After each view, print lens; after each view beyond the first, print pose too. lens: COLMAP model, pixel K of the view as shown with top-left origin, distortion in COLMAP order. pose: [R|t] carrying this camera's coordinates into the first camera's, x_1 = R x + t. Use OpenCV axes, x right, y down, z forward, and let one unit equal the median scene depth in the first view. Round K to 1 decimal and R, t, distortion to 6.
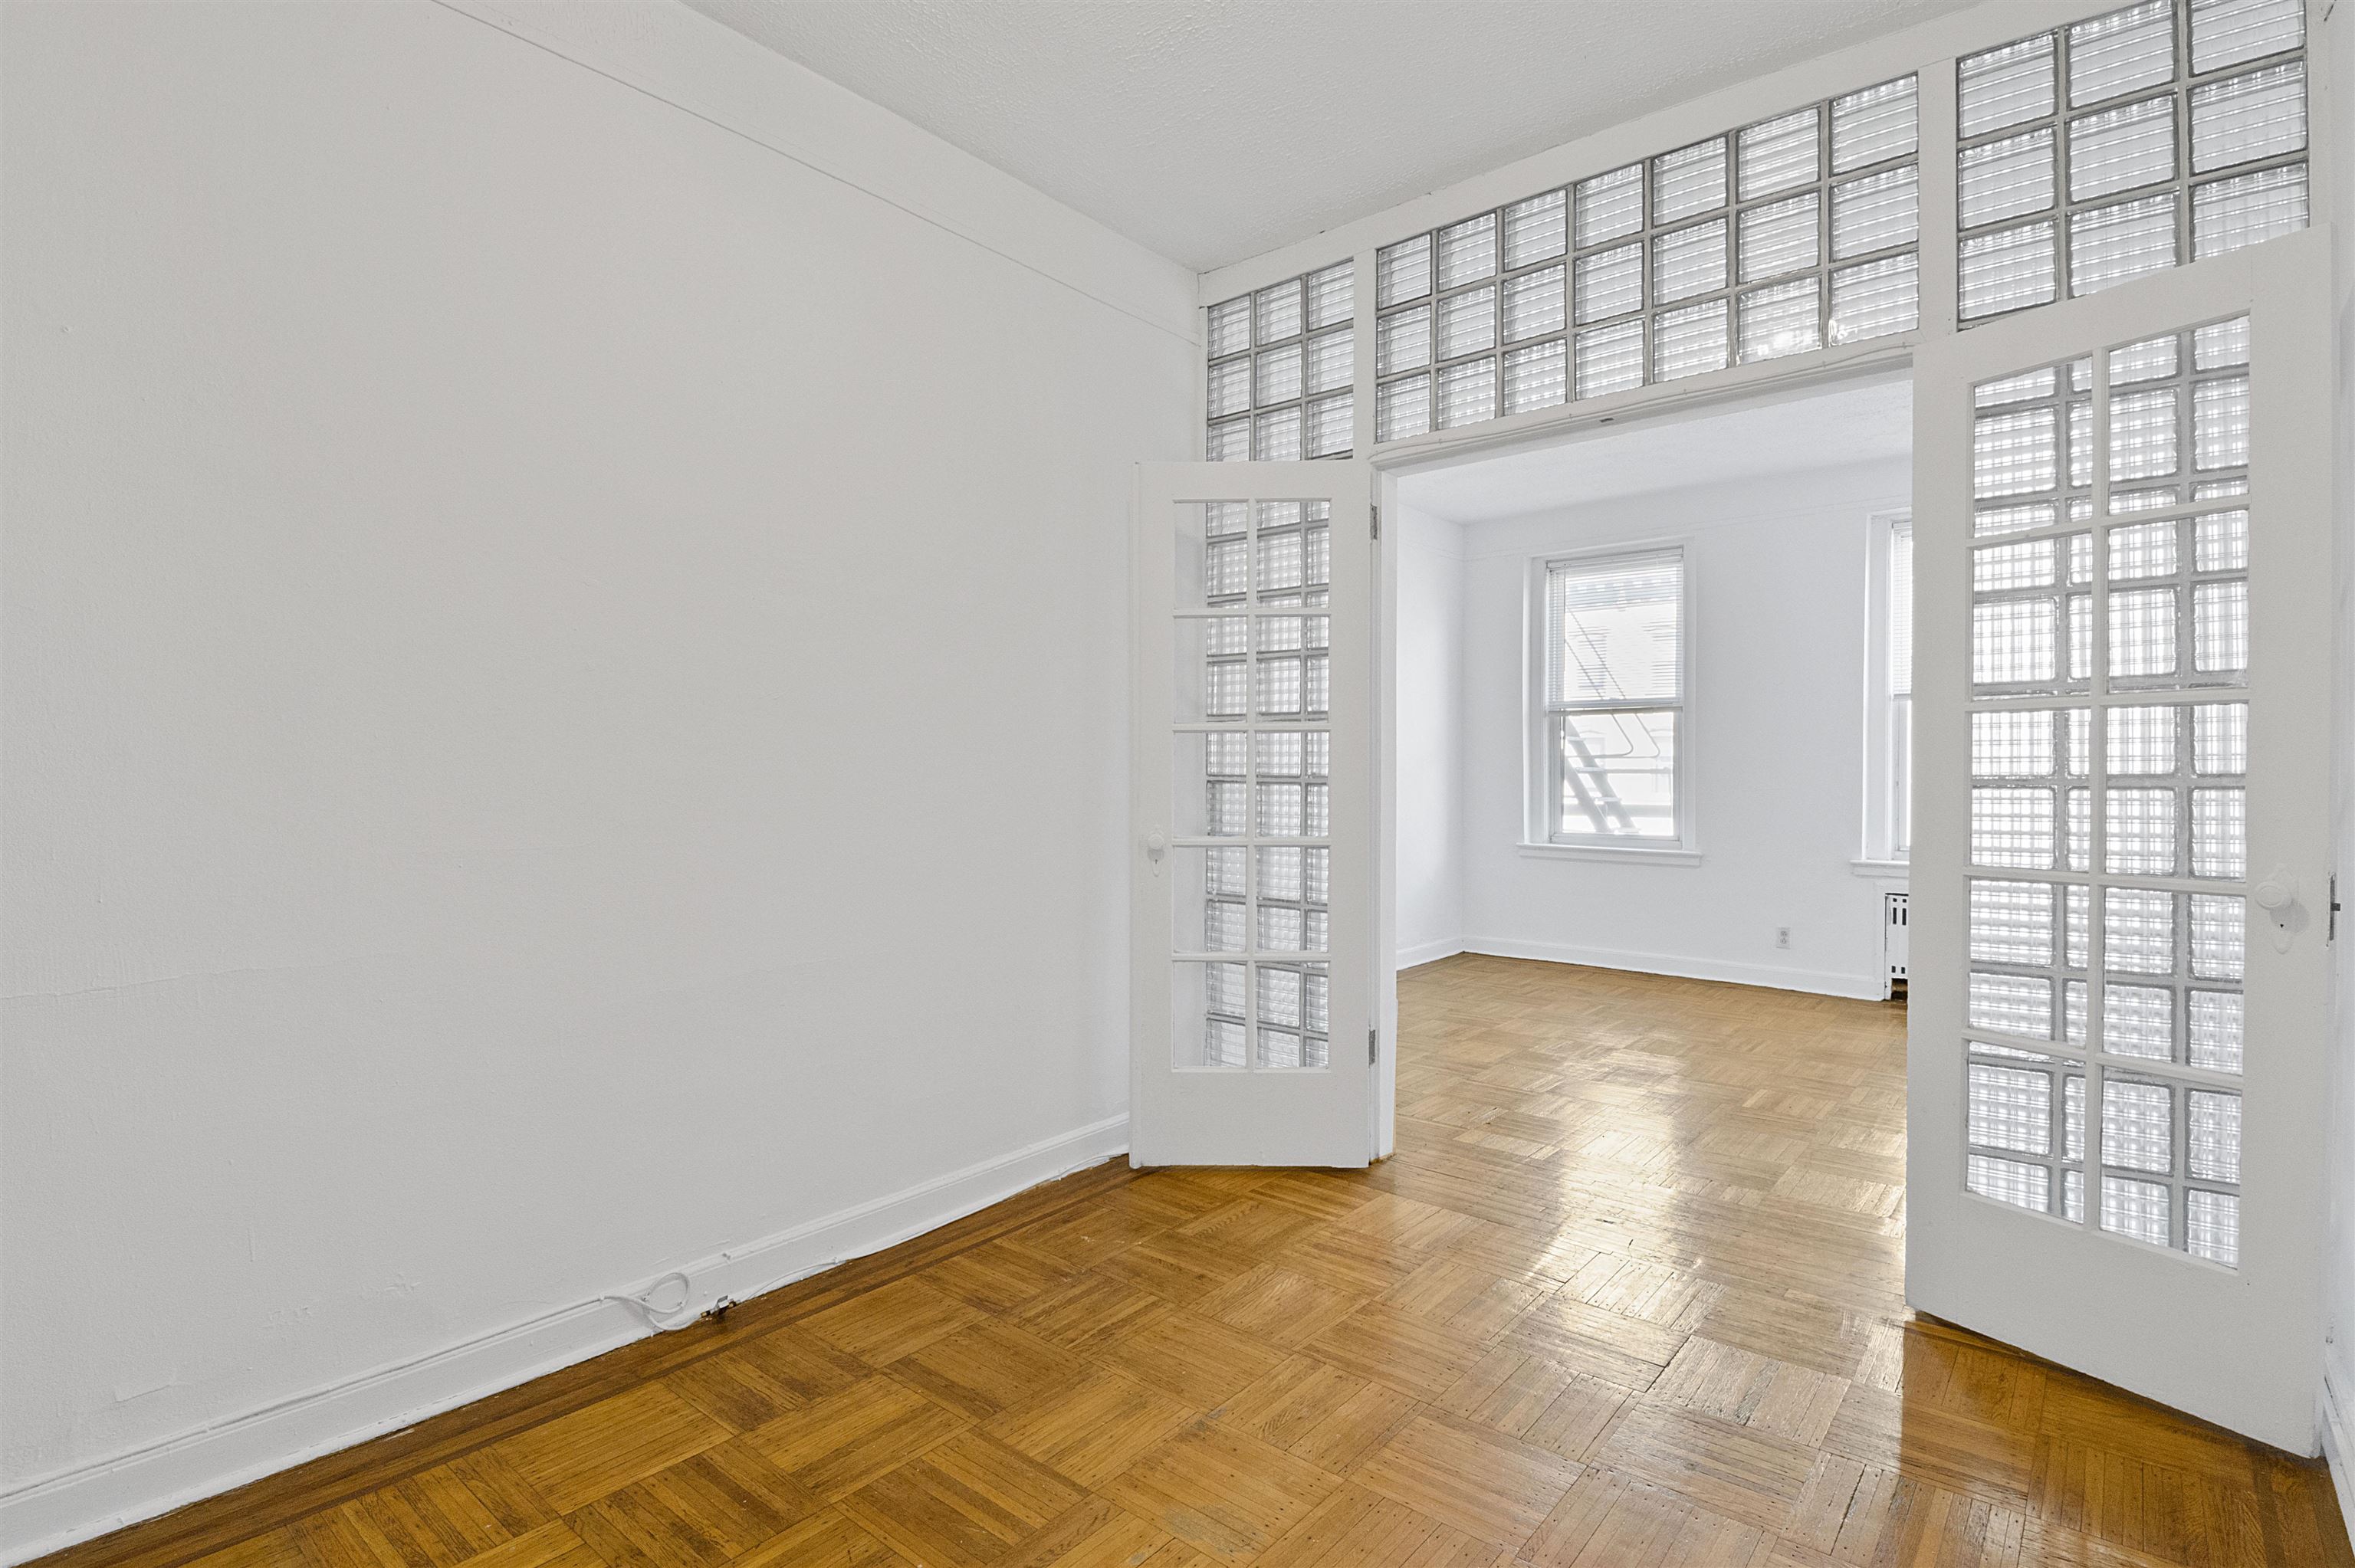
lens RADIAL K [[1148.5, 0, 1160.4], [0, 1148.5, 794.4], [0, 0, 1]] dist [0.001415, -0.015831]
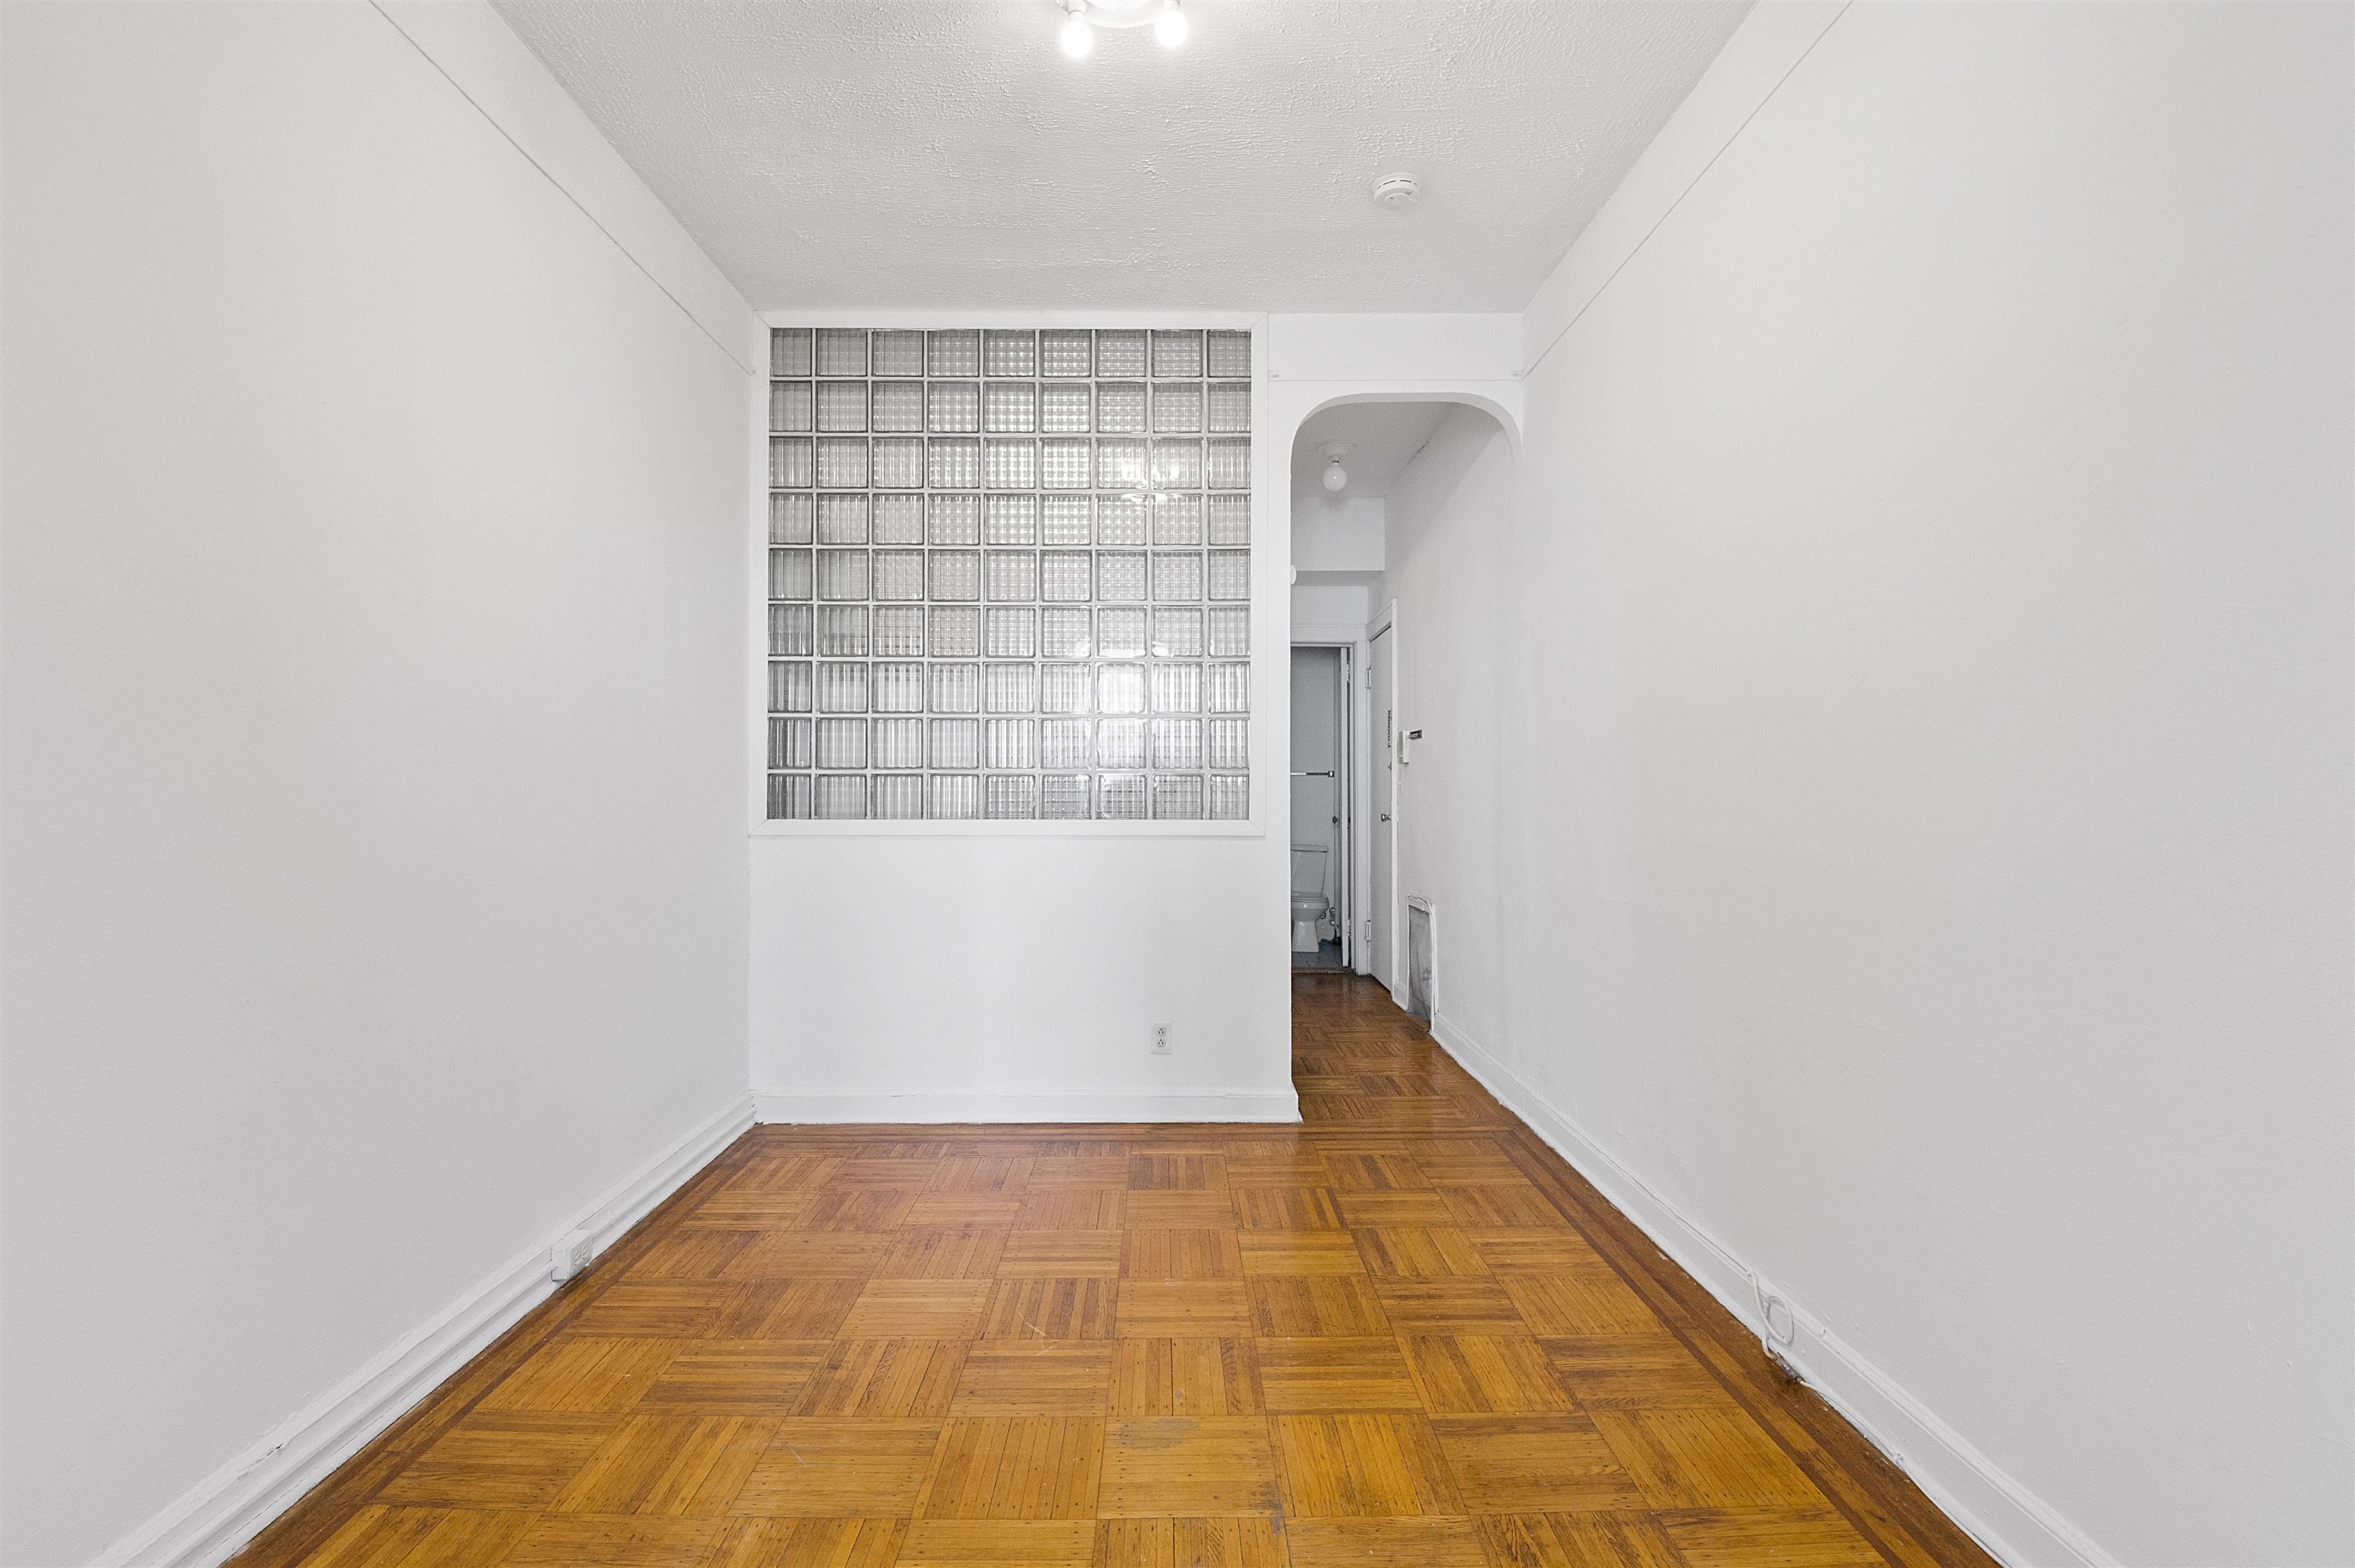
lens RADIAL K [[1148.5, 0, 1189.0], [0, 1148.5, 768.2], [0, 0, 1]] dist [0.001415, -0.015831]
pose [[-0.754423, -0.009139, -0.656324, 0.611275], [-0.003222, 0.999943, -0.010220, -0.019021], [0.656380, -0.005596, -0.754410, 1.465905]]
